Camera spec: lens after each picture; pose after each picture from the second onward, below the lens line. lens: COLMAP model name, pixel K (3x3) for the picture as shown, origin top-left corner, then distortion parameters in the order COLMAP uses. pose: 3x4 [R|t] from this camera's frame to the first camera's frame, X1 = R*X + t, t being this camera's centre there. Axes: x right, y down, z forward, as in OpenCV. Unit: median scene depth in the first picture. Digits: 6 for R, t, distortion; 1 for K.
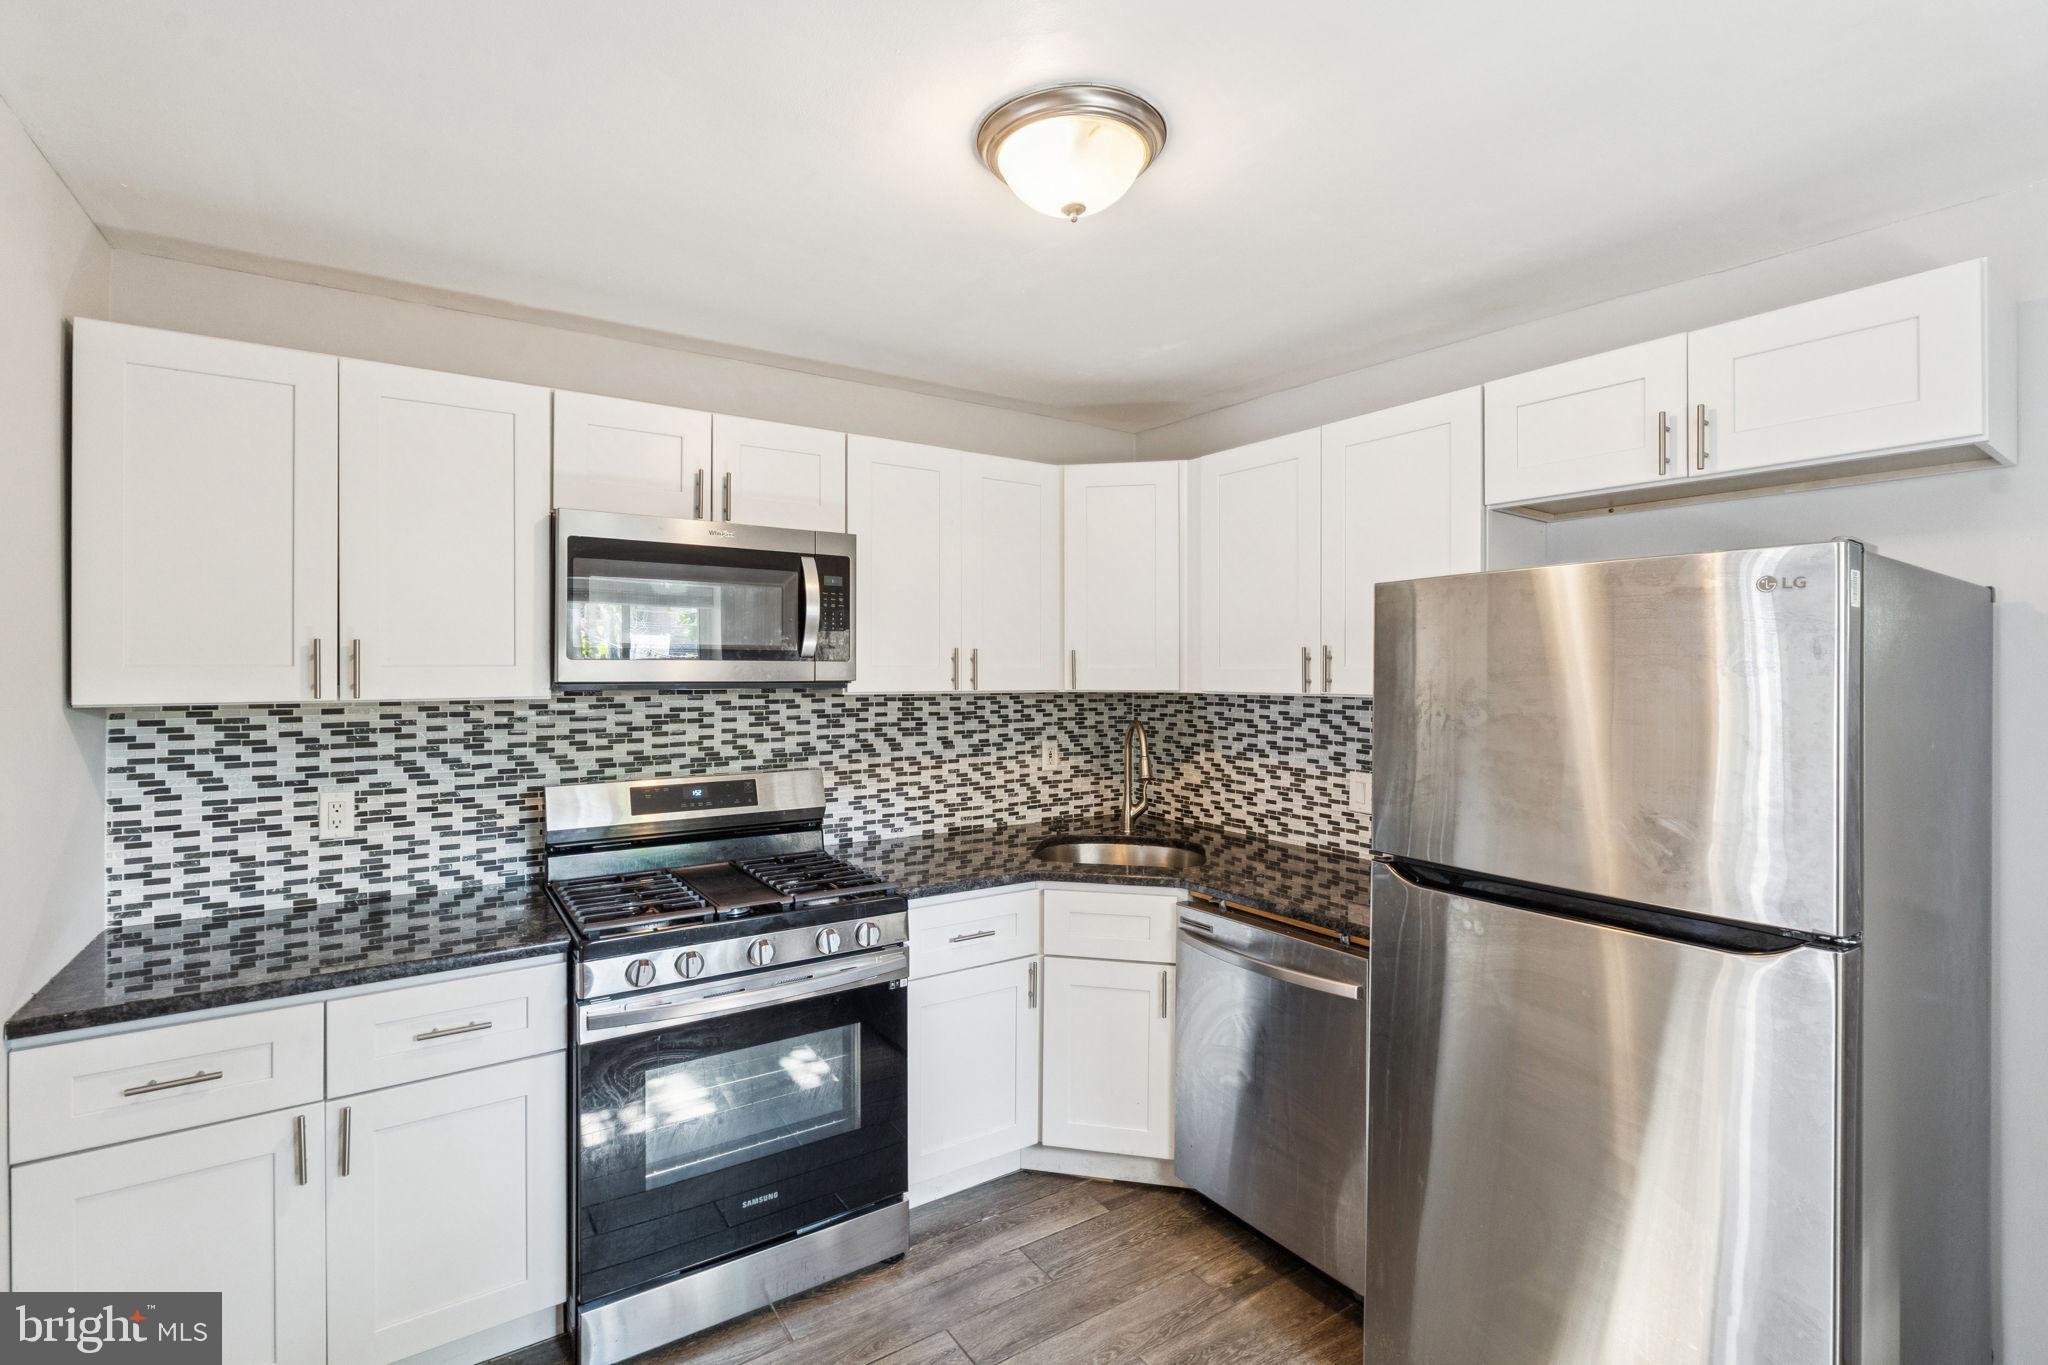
lens RADIAL K [[931.4, 0, 1023.8], [0, 931.4, 670.8], [0, 0, 1]] dist [-0.001729, 0.000574]
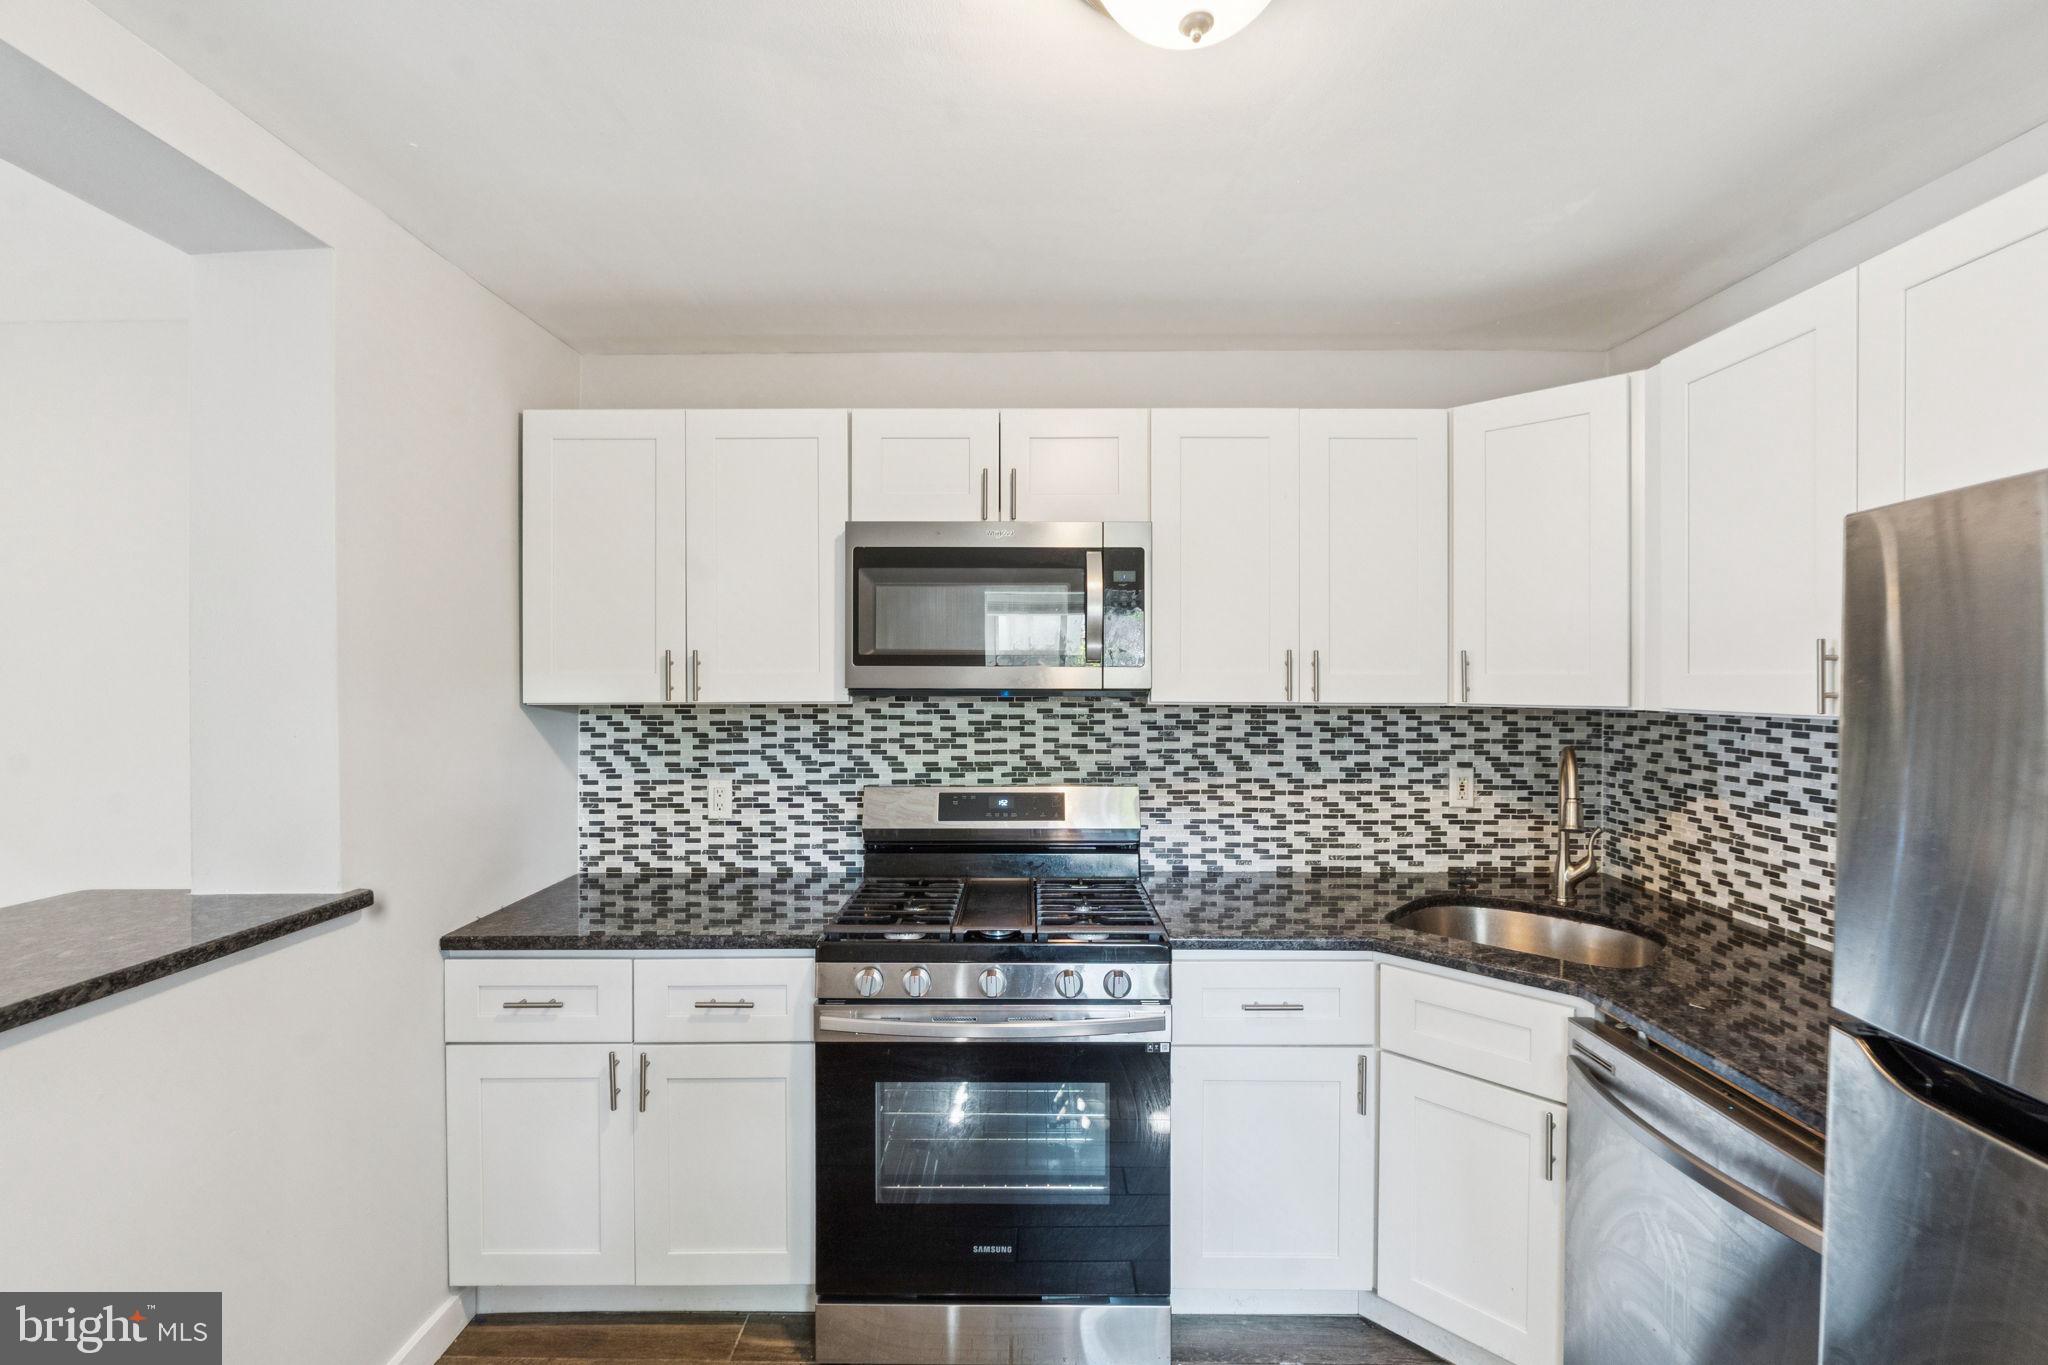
lens RADIAL K [[928.9, 0, 1024.0], [0, 928.9, 682.5], [0, 0, 1]] dist [-0.002033, 0.000364]
pose [[0.827815, 0.004377, -0.560983, 0.206402], [-0.001336, 0.999982, 0.005831, -0.000337], [0.560999, -0.004077, 0.827806, 0.205321]]
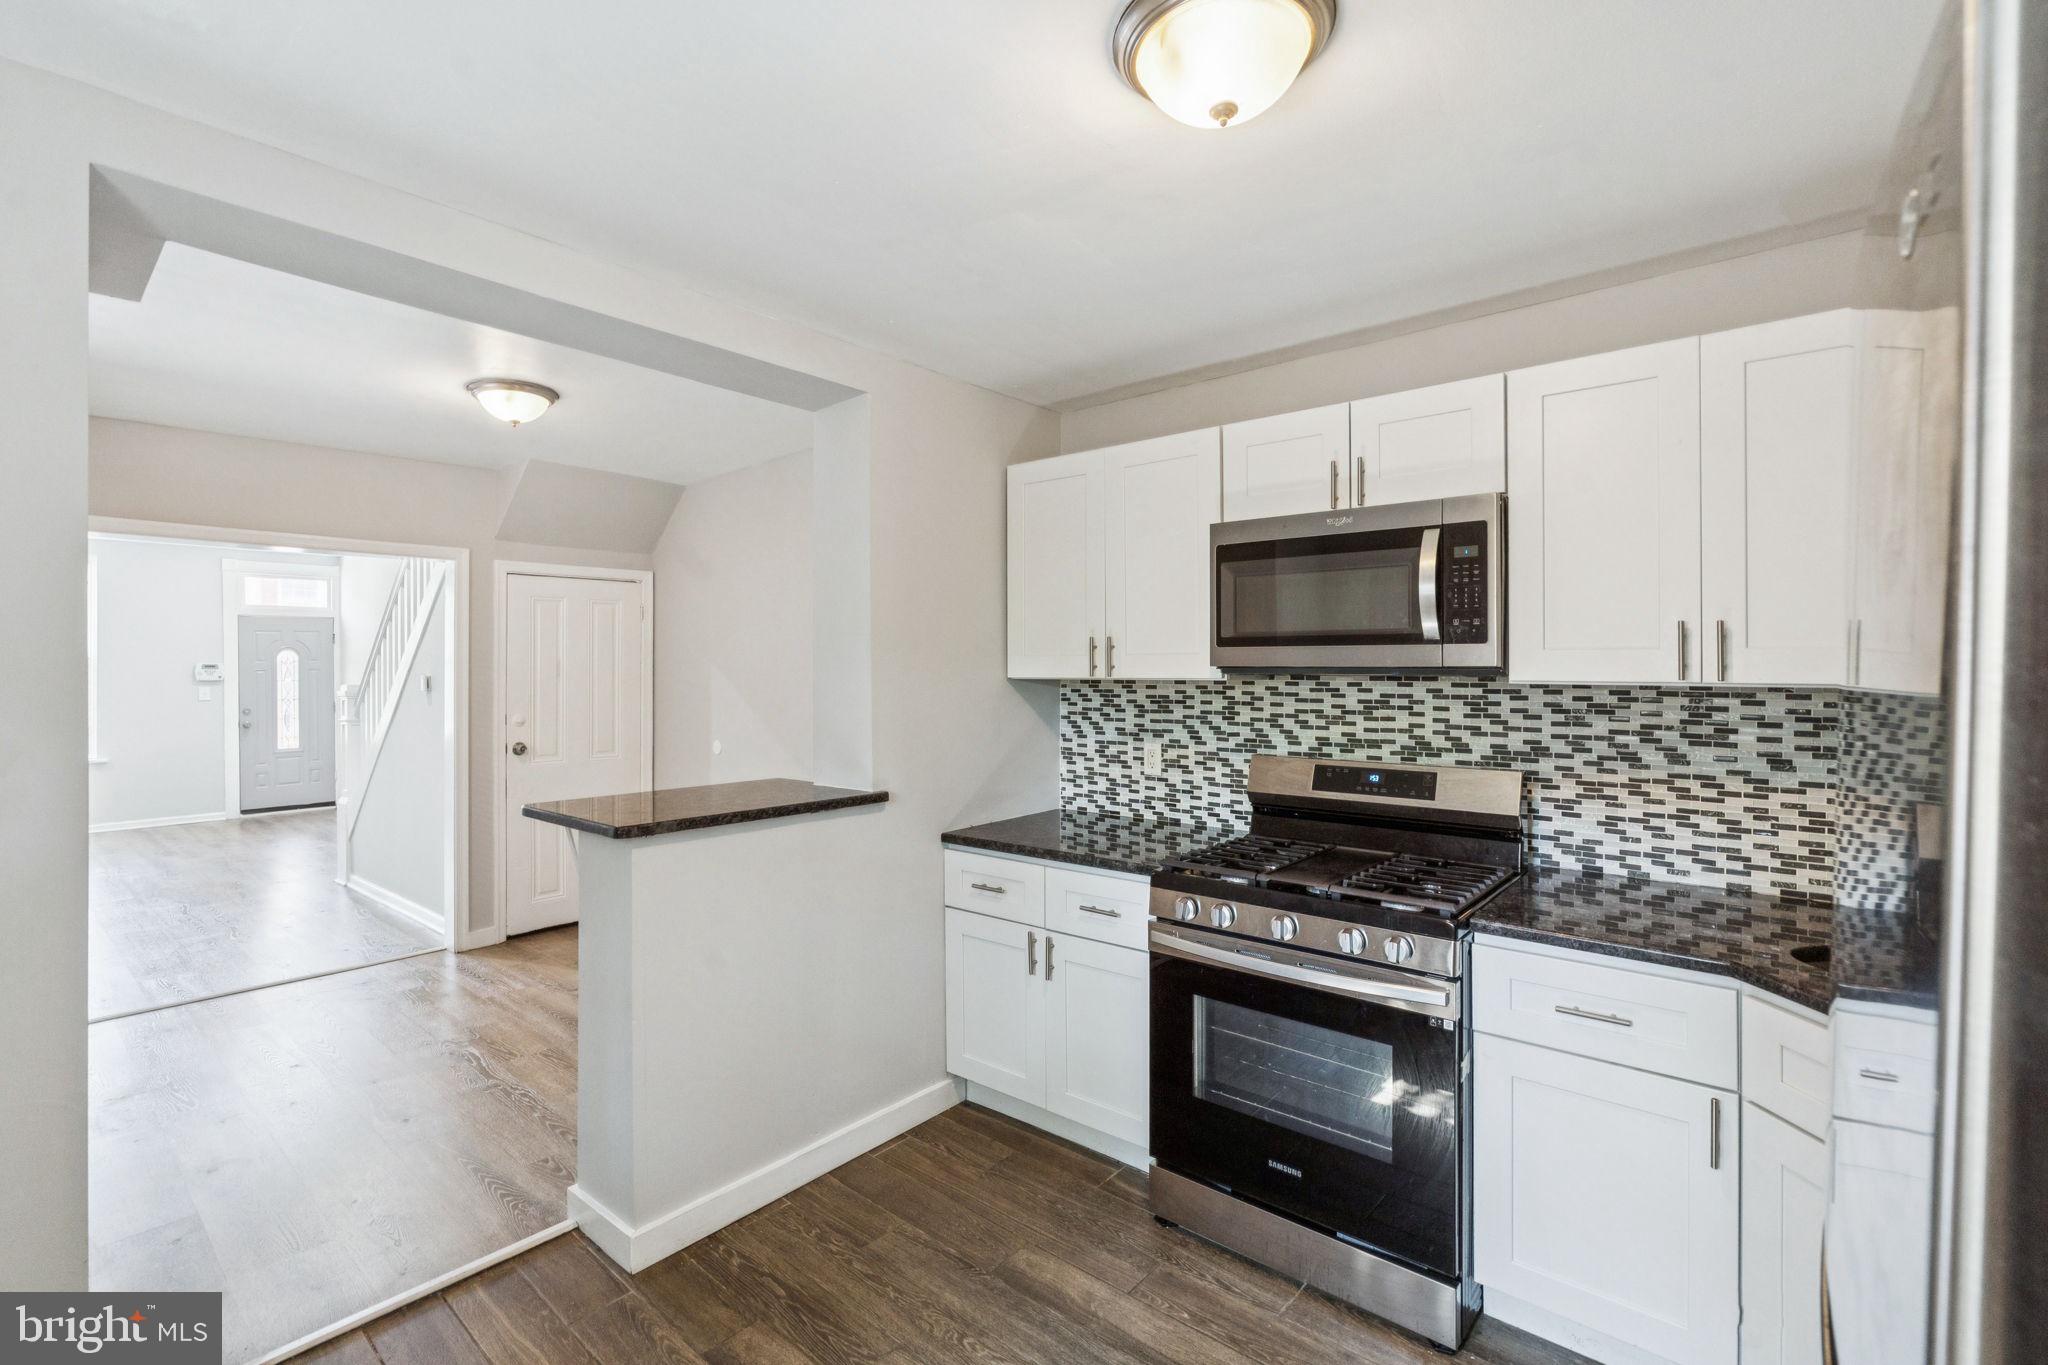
lens RADIAL K [[930.4, 0, 1015.8], [0, 930.4, 669.2], [0, 0, 1]] dist [-0.000137, 0.000491]
pose [[0.267702, 0.002670, -0.963498, 0.502263], [-0.000474, 0.999996, 0.002640, 0.010709], [0.963502, -0.000250, 0.267702, 0.350738]]
